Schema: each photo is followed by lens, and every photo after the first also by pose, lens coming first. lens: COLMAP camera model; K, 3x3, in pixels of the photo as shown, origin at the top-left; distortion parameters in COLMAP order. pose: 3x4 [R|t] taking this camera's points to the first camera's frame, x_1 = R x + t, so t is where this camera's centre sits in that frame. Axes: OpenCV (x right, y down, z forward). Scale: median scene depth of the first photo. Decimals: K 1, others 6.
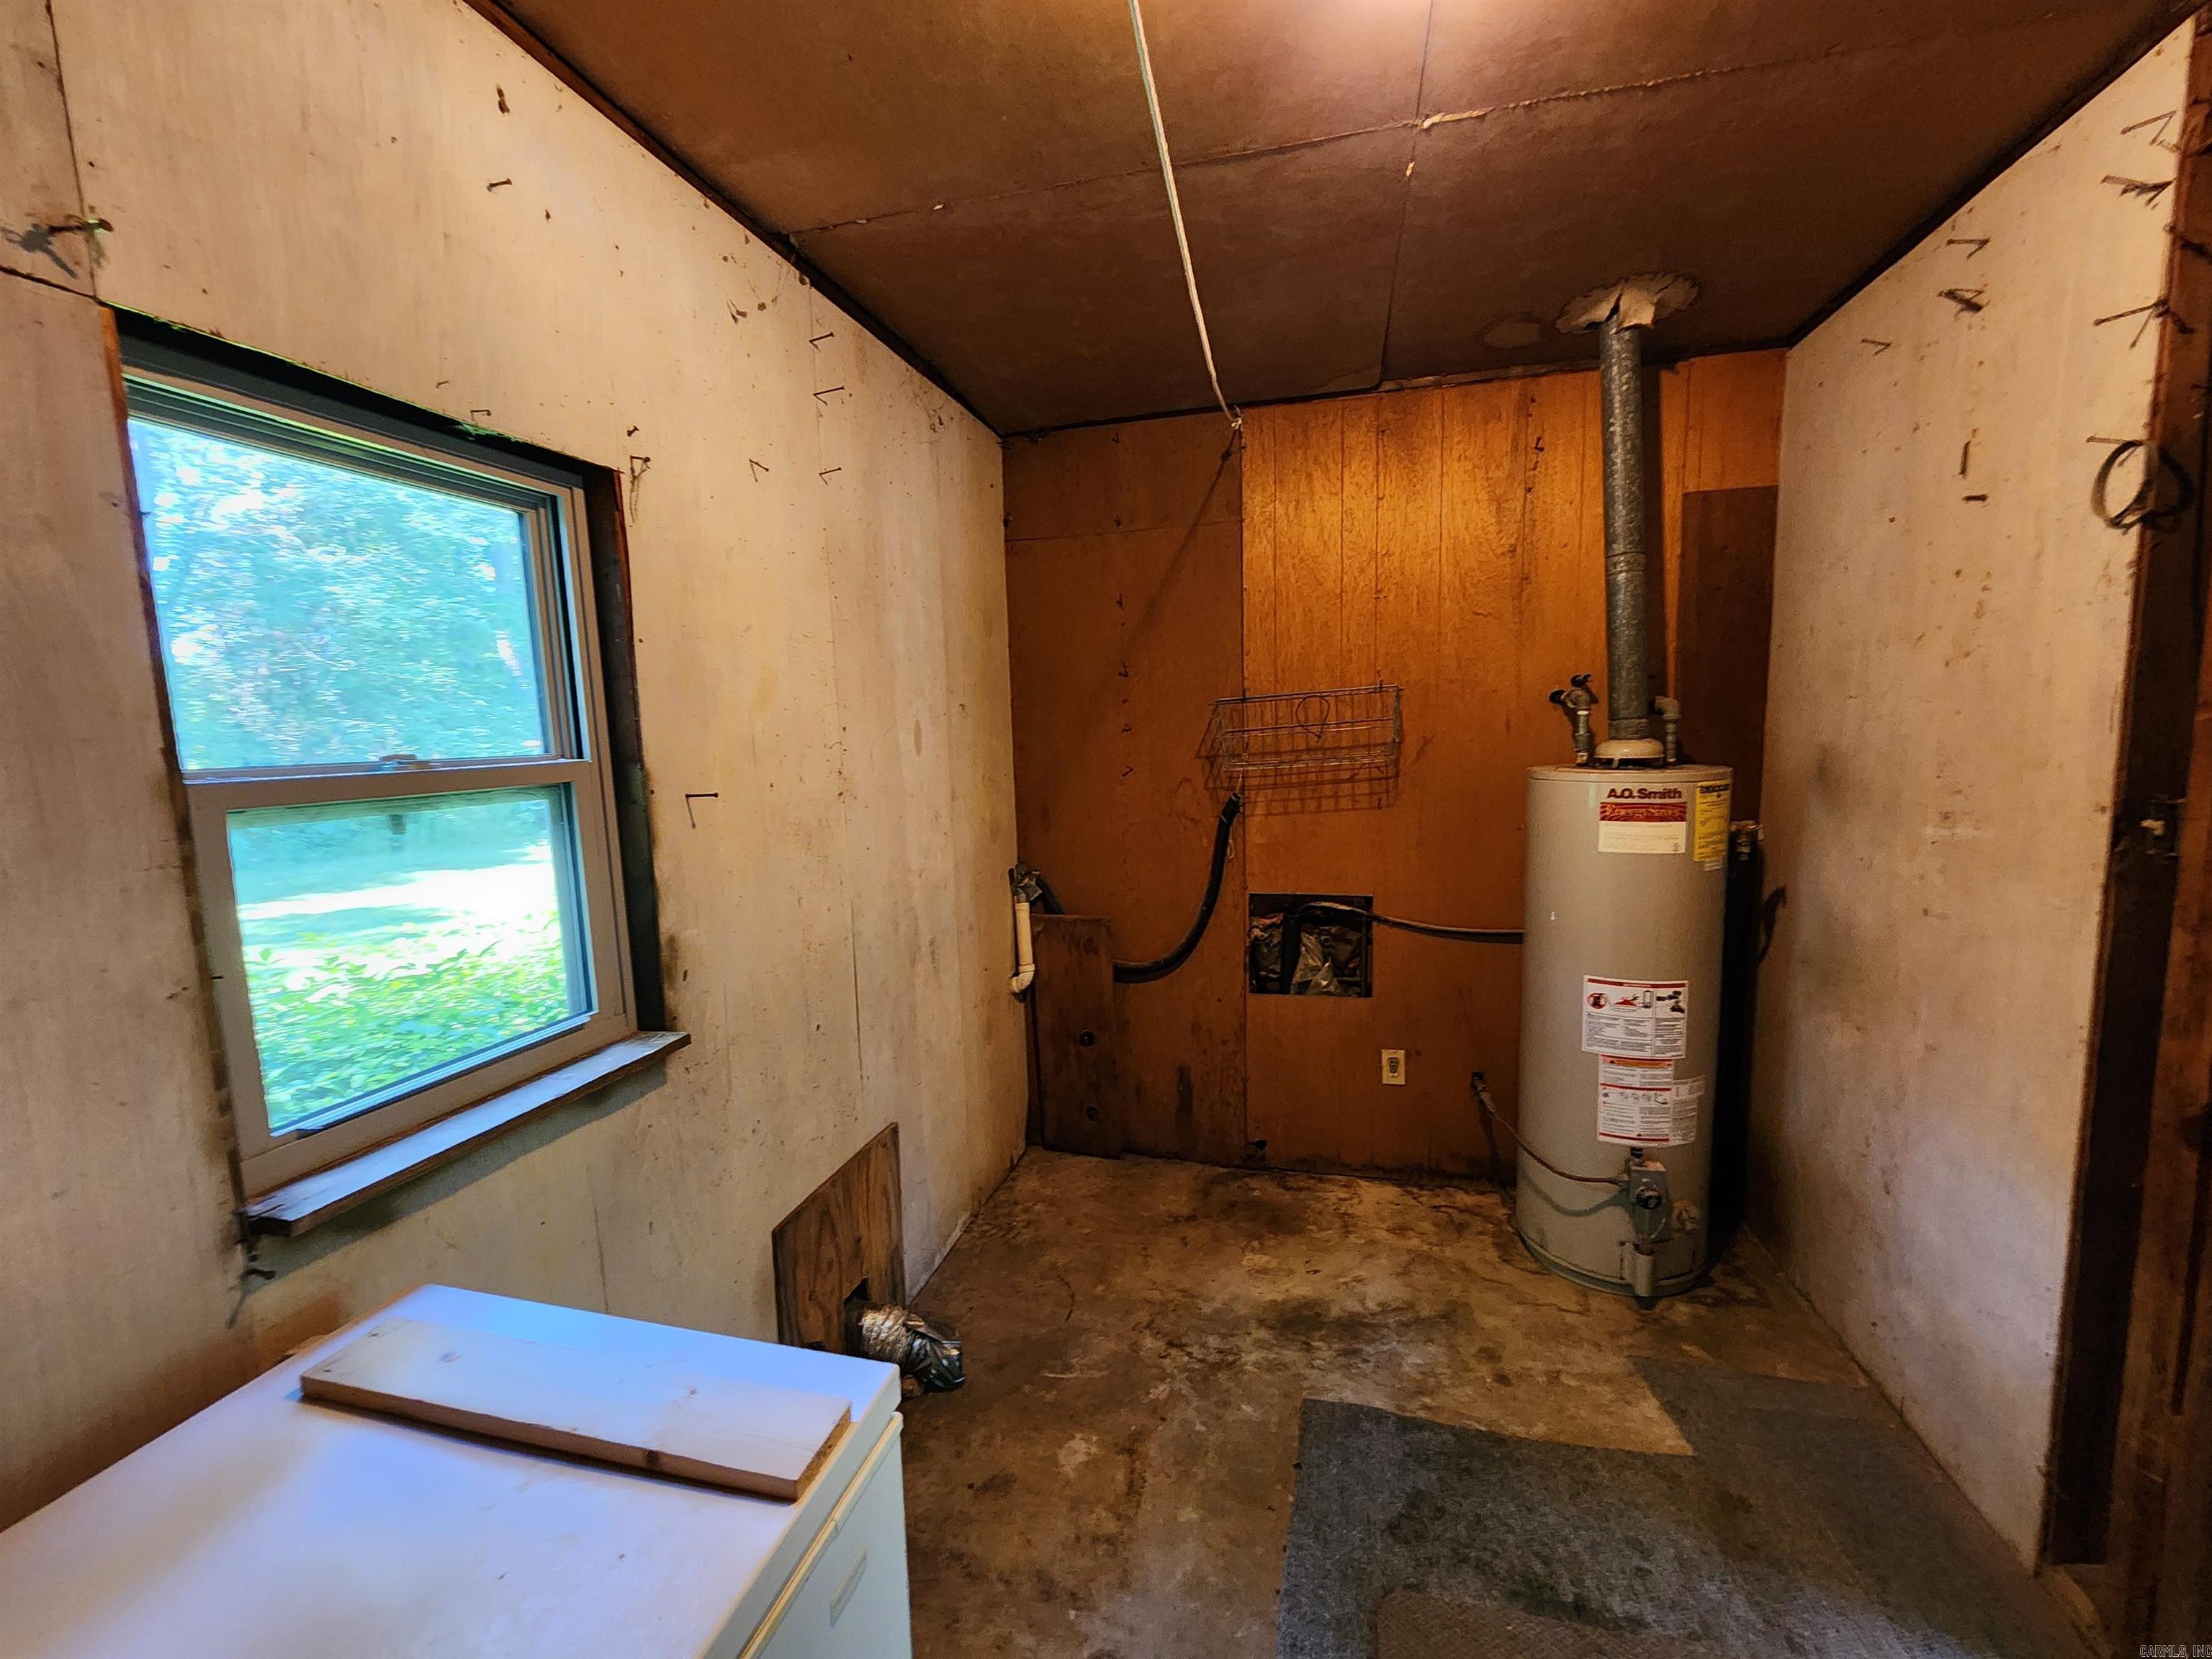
lens RADIAL K [[914.2, 0, 1101.5], [0, 914.2, 831.8], [0, 0, 1]] dist [0.004396, 0.001414]
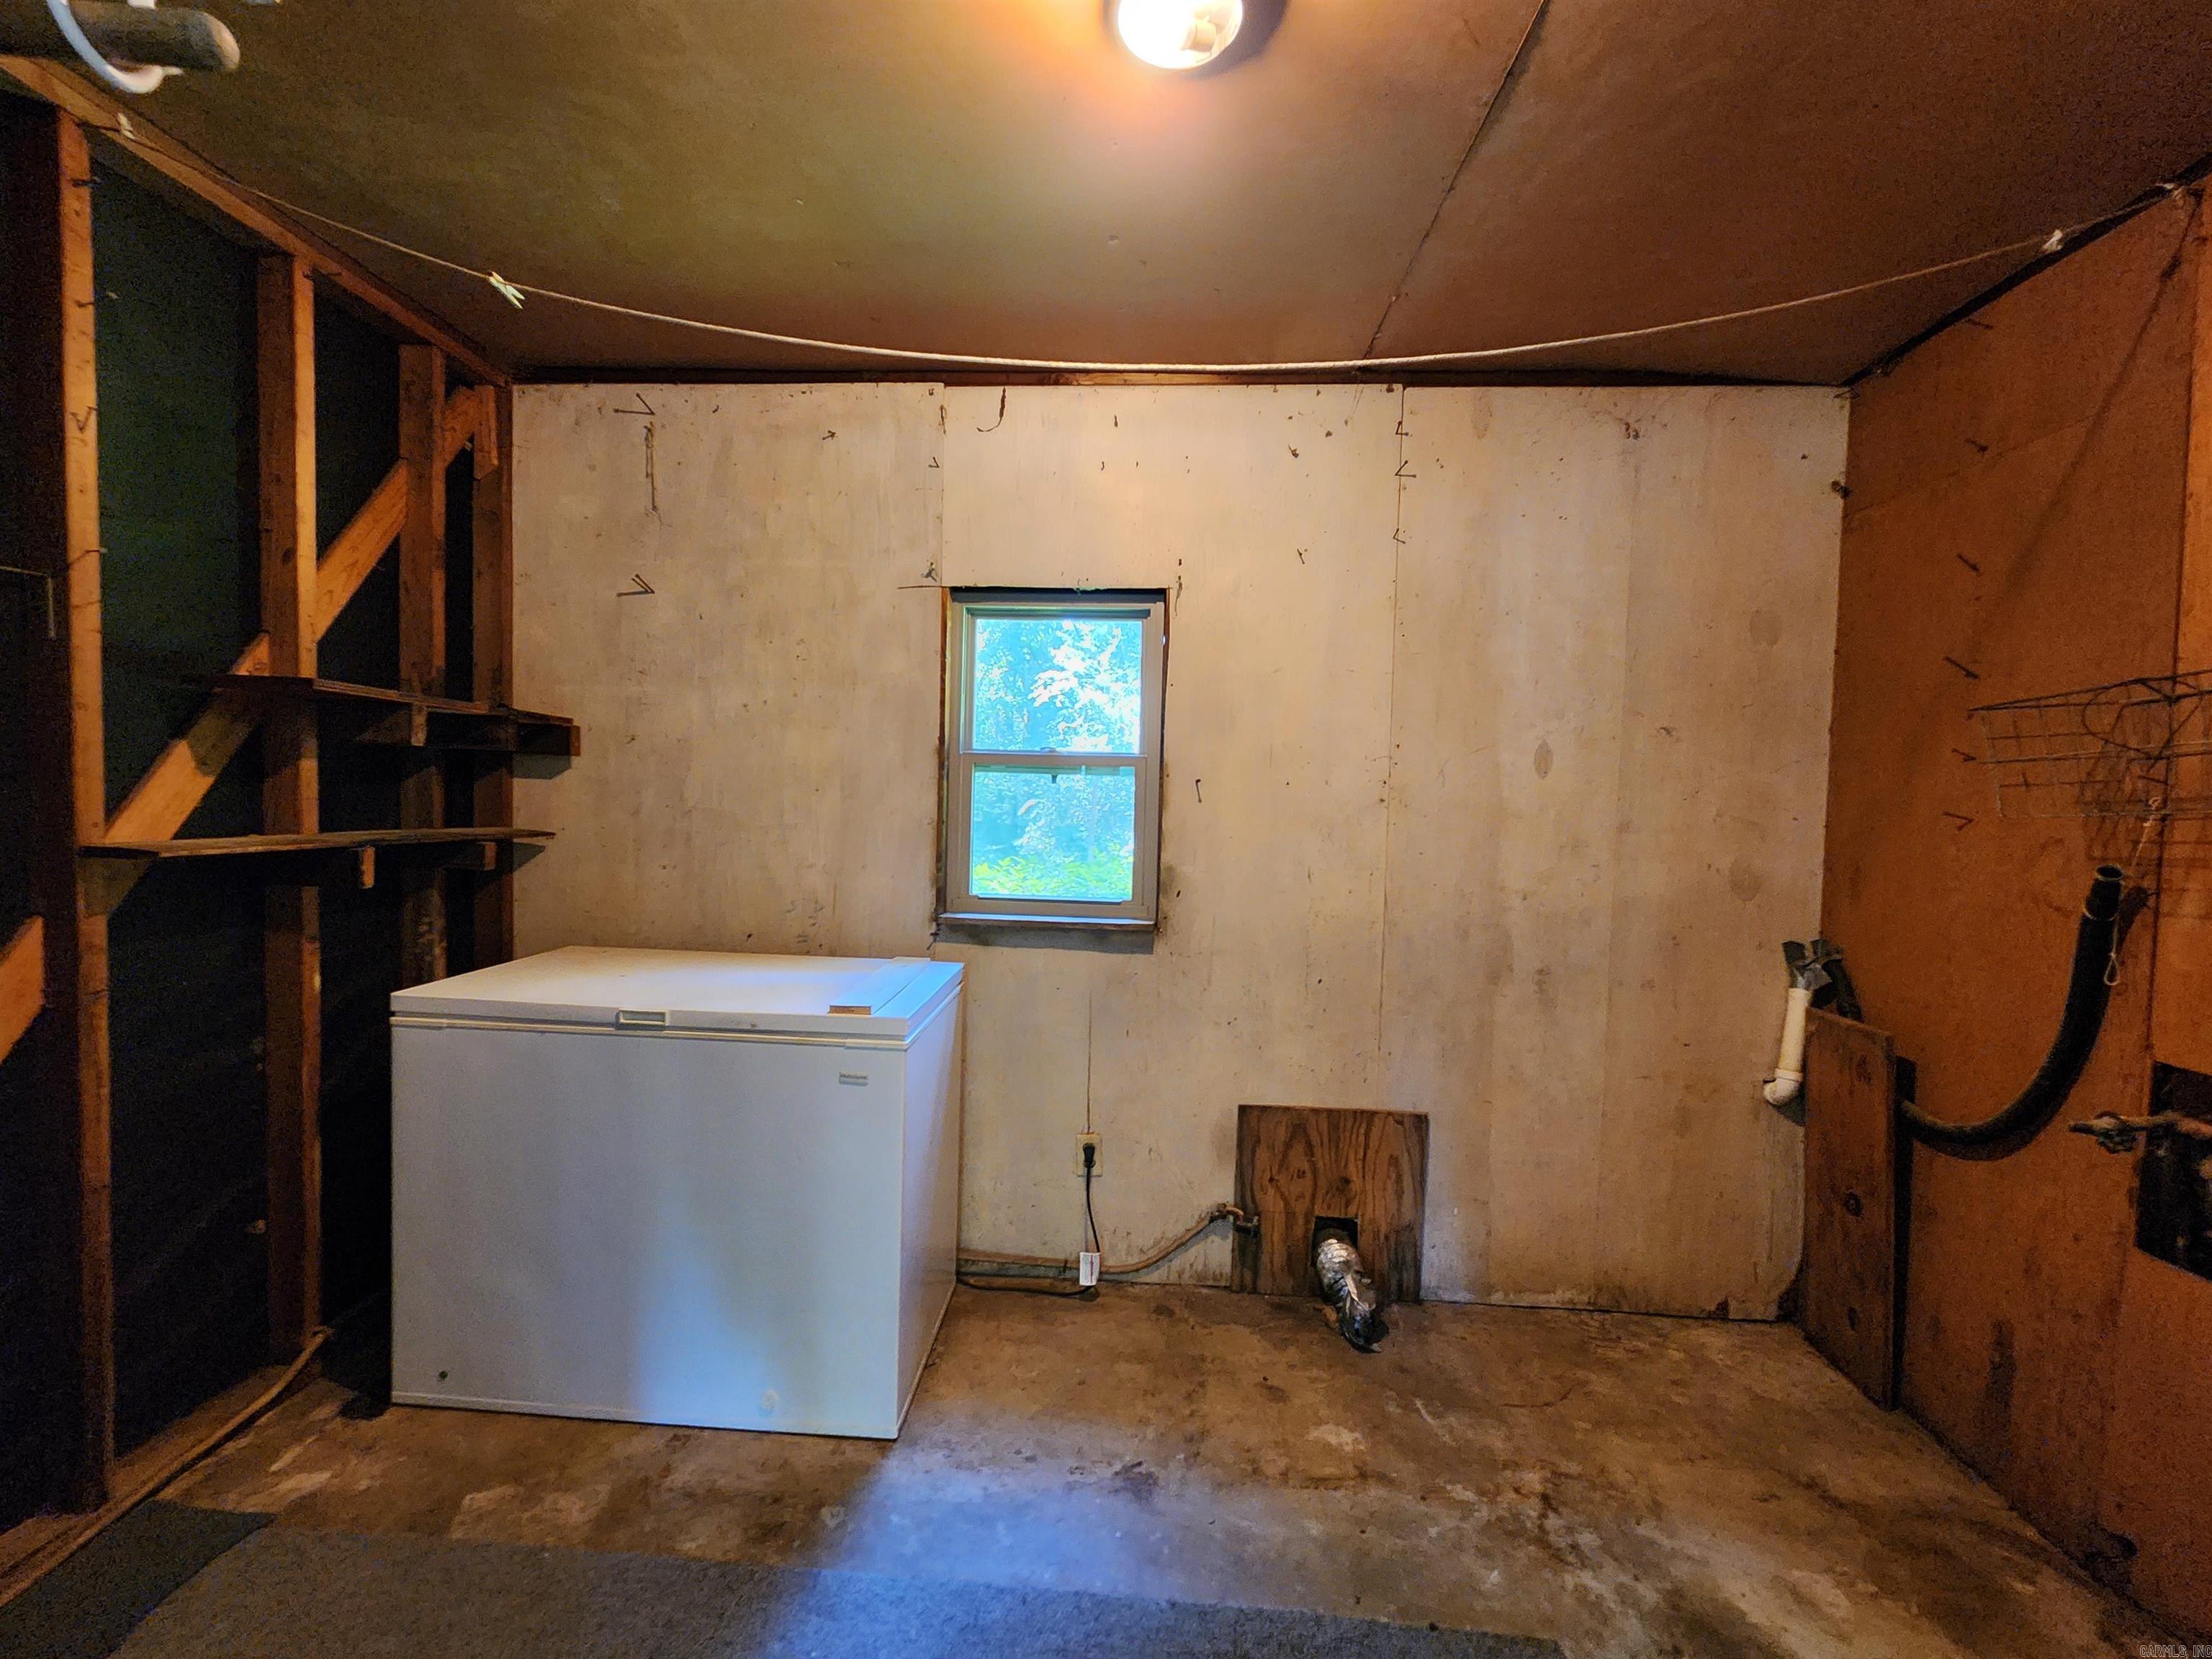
lens RADIAL K [[914.2, 0, 1099.4], [0, 914.2, 830.4], [0, 0, 1]] dist [0.004396, 0.001414]
pose [[0.205811, 0.068373, -0.976200, 0.724428], [-0.147222, 0.988366, 0.038186, 0.006097], [0.967454, 0.135859, 0.213483, 0.358408]]
